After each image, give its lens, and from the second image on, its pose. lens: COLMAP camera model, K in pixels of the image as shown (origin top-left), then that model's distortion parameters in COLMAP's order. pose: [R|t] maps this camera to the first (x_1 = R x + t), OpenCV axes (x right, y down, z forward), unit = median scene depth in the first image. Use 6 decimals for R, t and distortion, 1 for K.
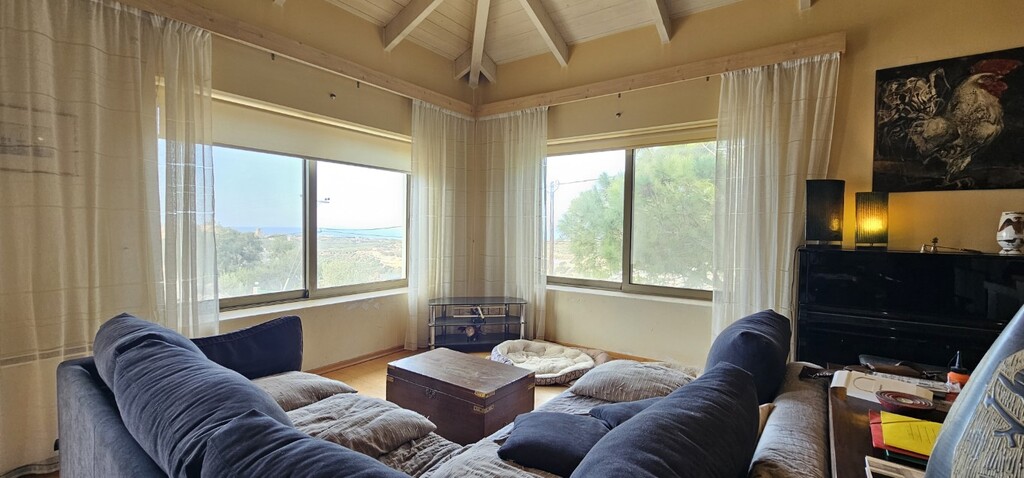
lens RADIAL K [[417.0, 0, 515.9], [0, 417.0, 241.7], [0, 0, 1]] dist [0.000061, -0.000104]
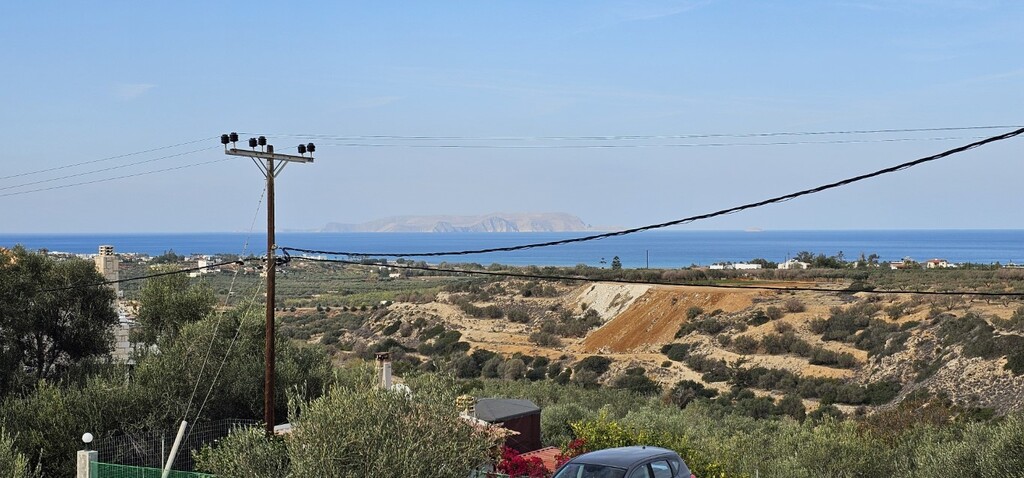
lens RADIAL K [[1344.8, 0, 510.0], [0, 1344.8, 235.2], [0, 0, 1]] dist [0.074310, 0.000000]
pose [[0.961927, -0.013424, -0.272975, -0.044634], [0.005893, 0.999579, -0.028393, -0.010395], [0.273241, 0.025703, 0.961602, 0.101095]]
